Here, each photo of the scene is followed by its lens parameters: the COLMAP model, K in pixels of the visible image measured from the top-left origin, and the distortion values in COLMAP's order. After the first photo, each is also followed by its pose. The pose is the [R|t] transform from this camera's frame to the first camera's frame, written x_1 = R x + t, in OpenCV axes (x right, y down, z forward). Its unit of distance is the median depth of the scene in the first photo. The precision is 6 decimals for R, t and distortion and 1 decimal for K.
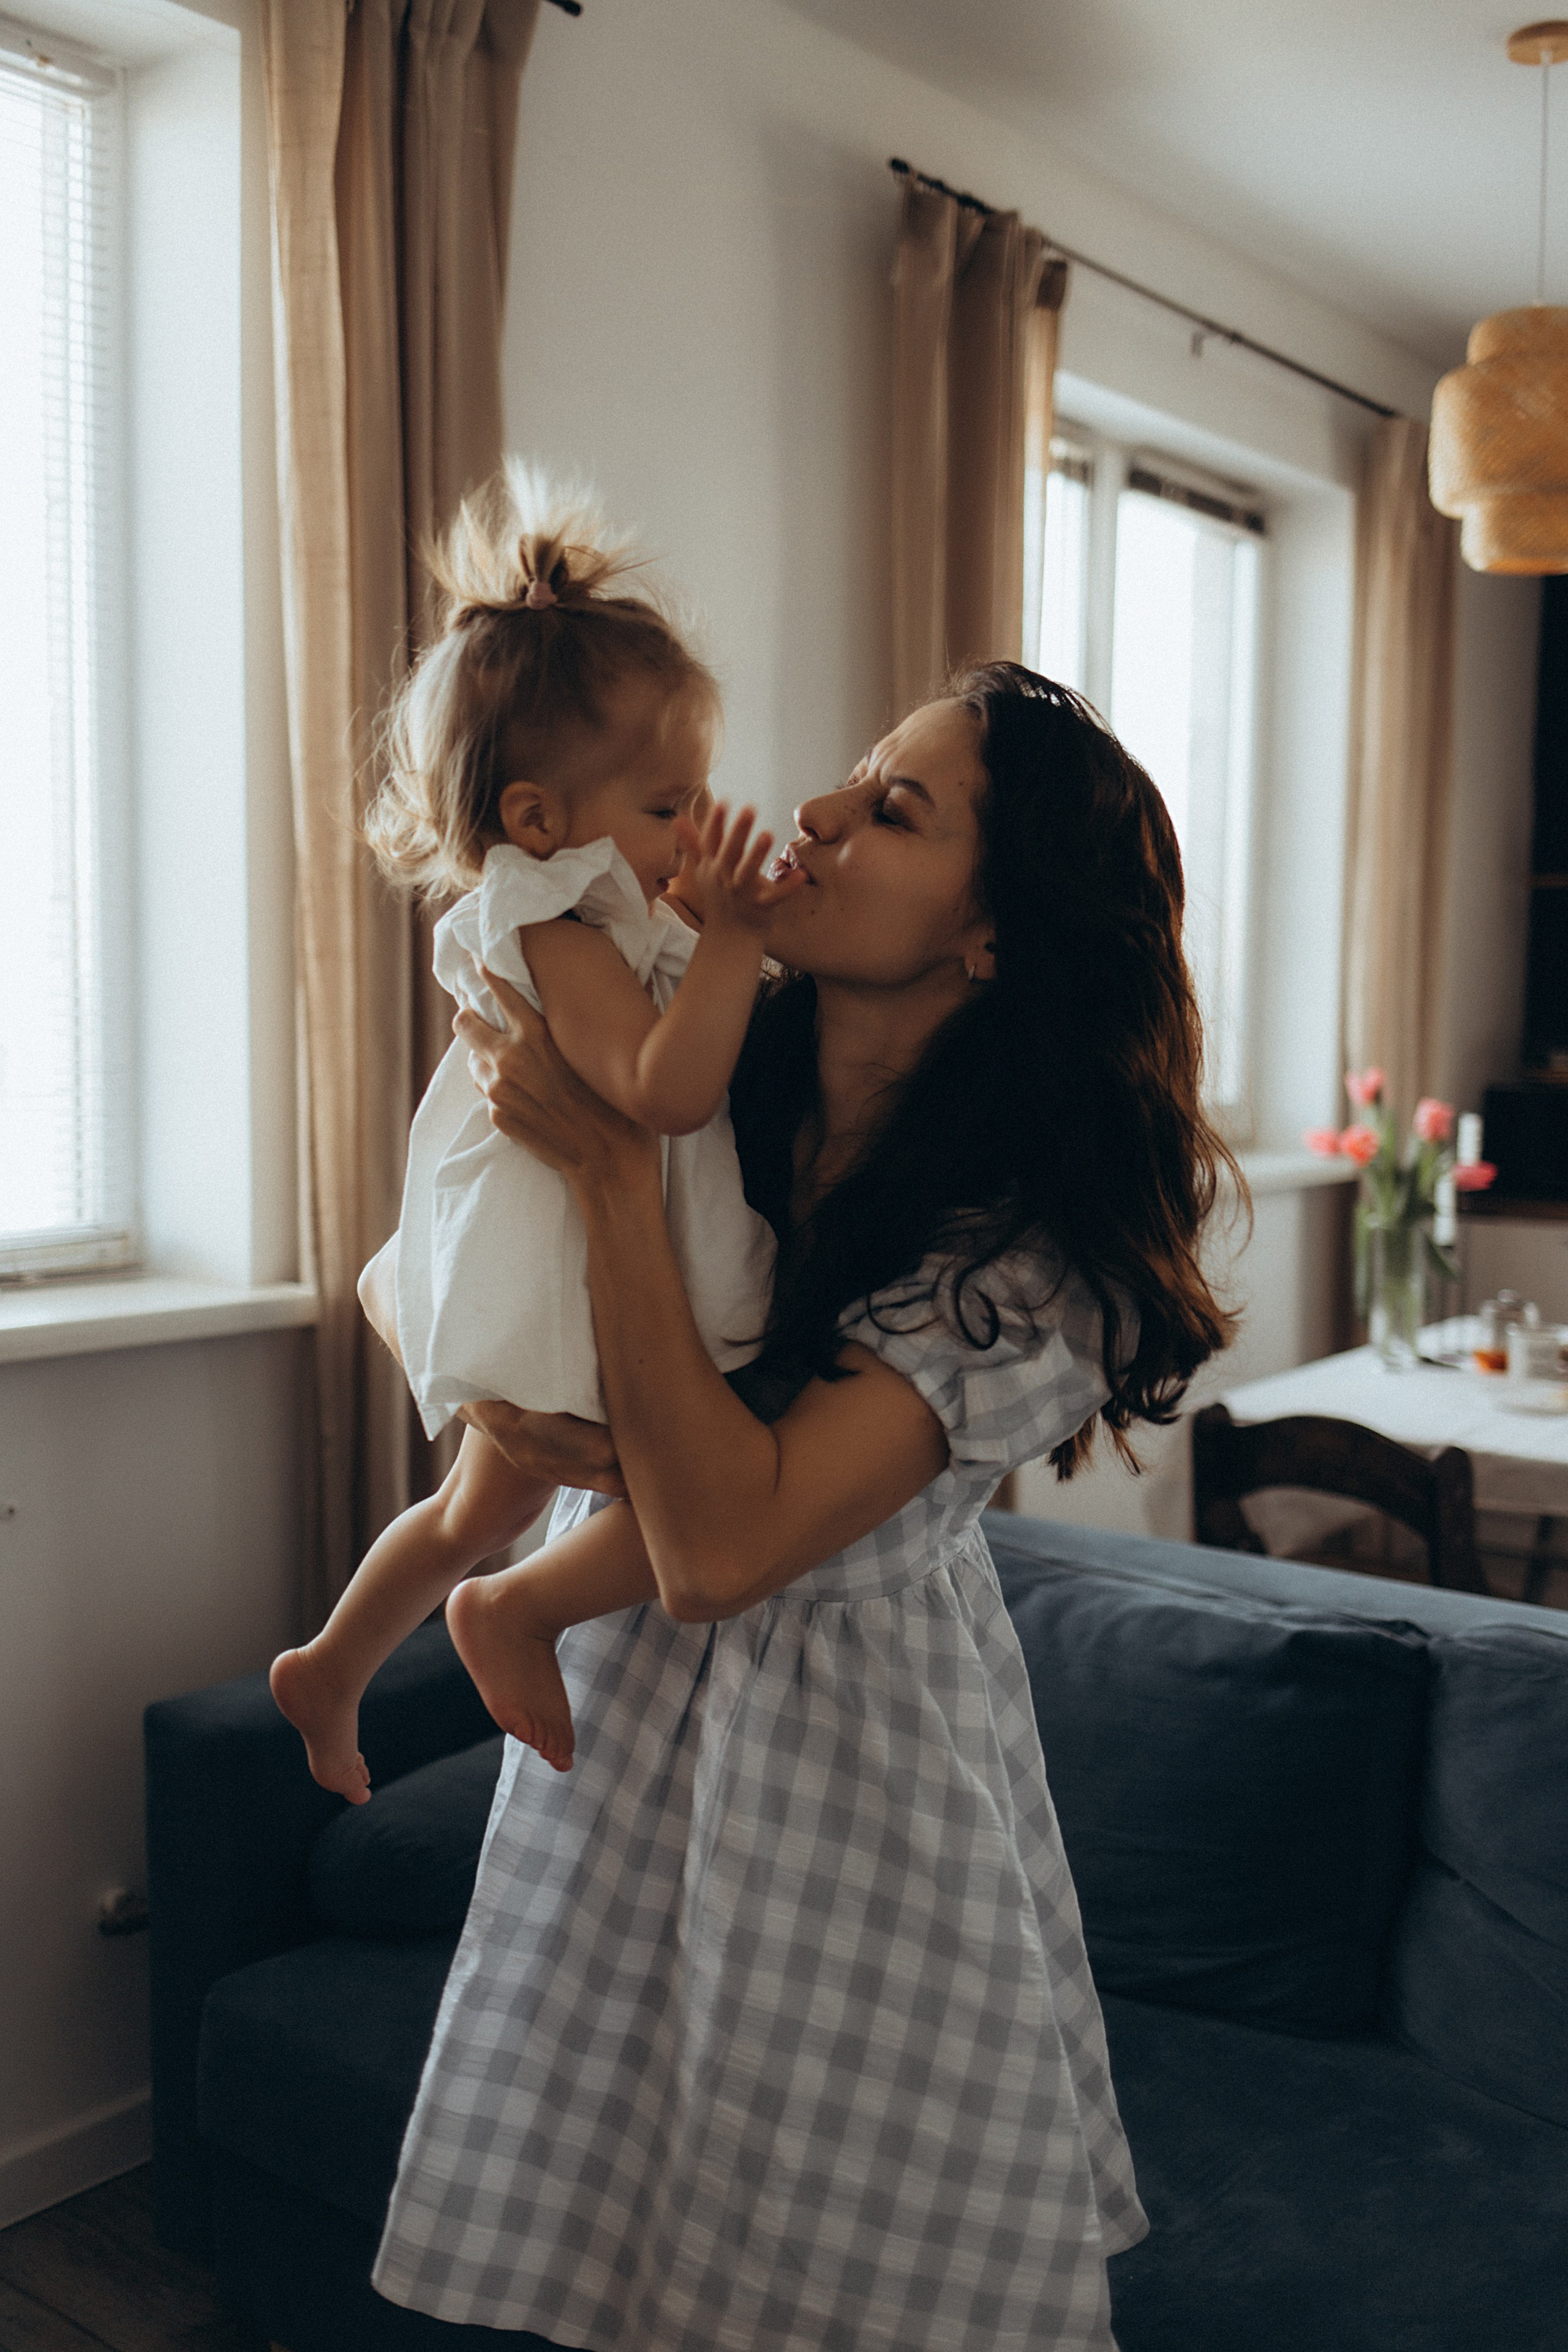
lens RADIAL K [[2346.0, 0, 747.8], [0, 2346.0, 1175.5], [0, 0, 1]] dist [0.068169, -0.195618]
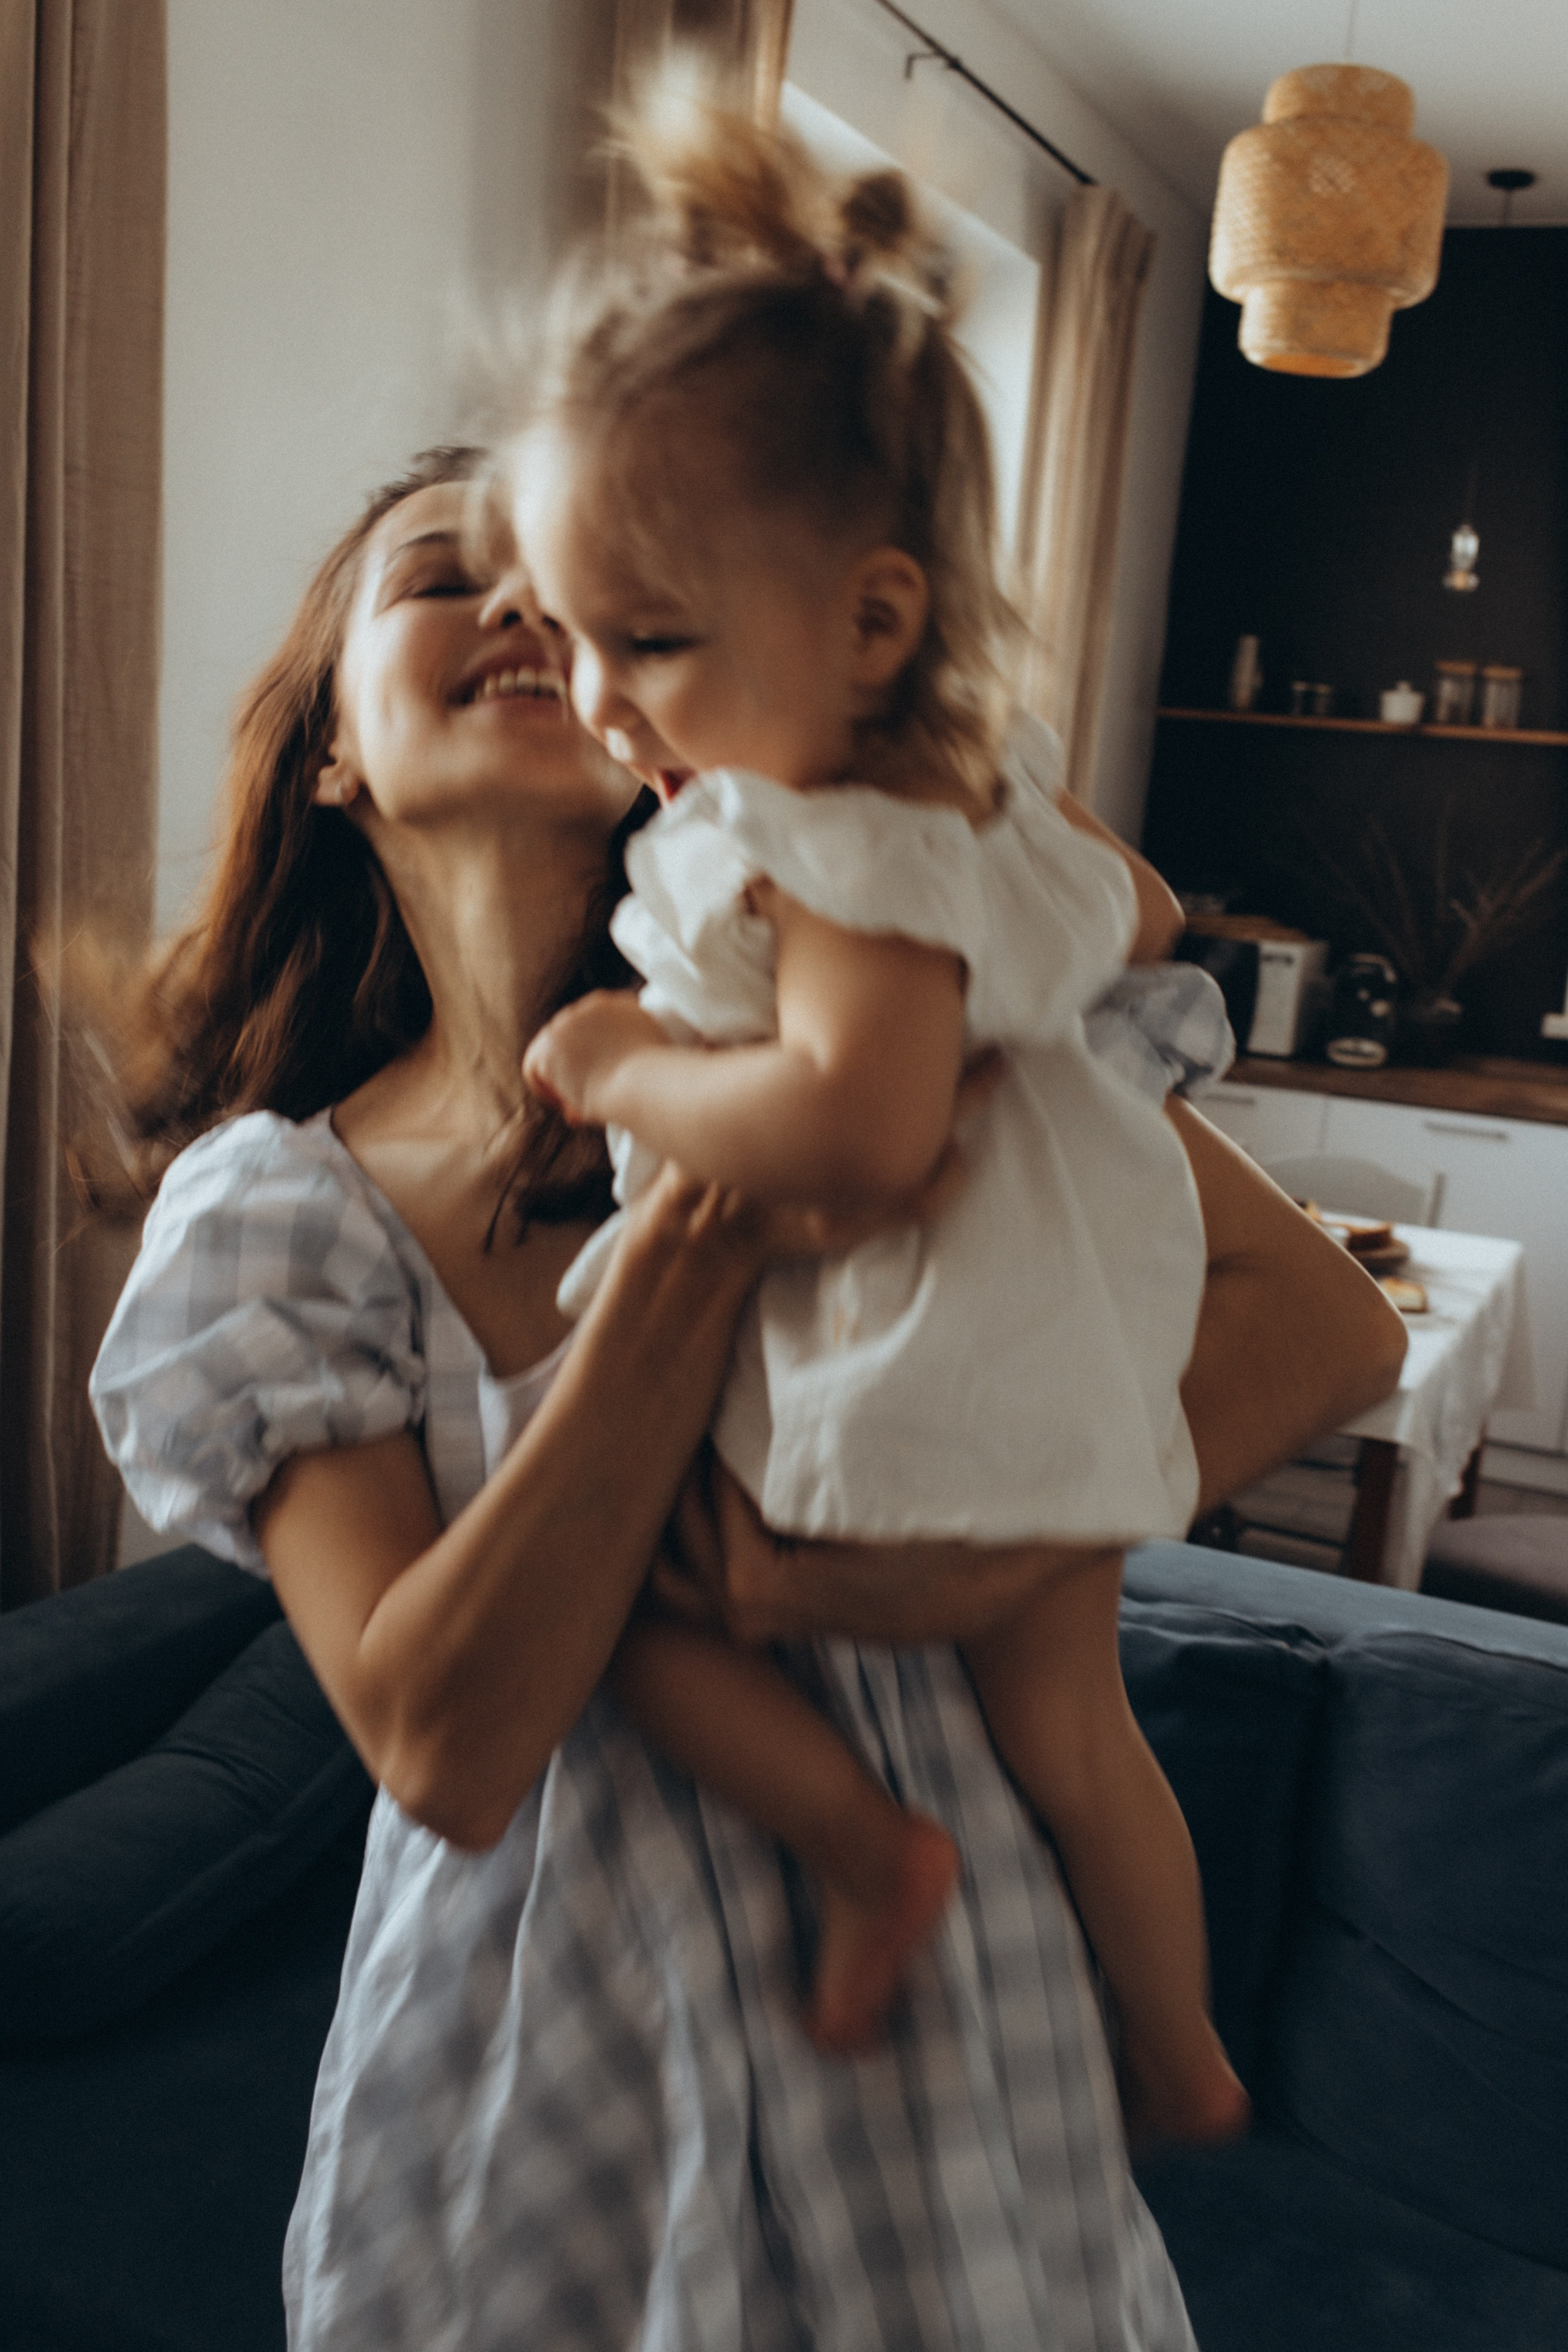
lens RADIAL K [[2346.0, 0, 747.8], [0, 2346.0, 1175.5], [0, 0, 1]] dist [0.068169, -0.195618]
pose [[0.972880, 0.032466, 0.229021, -0.111266], [-0.054383, 0.994452, 0.090046, -0.036693], [-0.224826, -0.100059, 0.969248, 0.247843]]
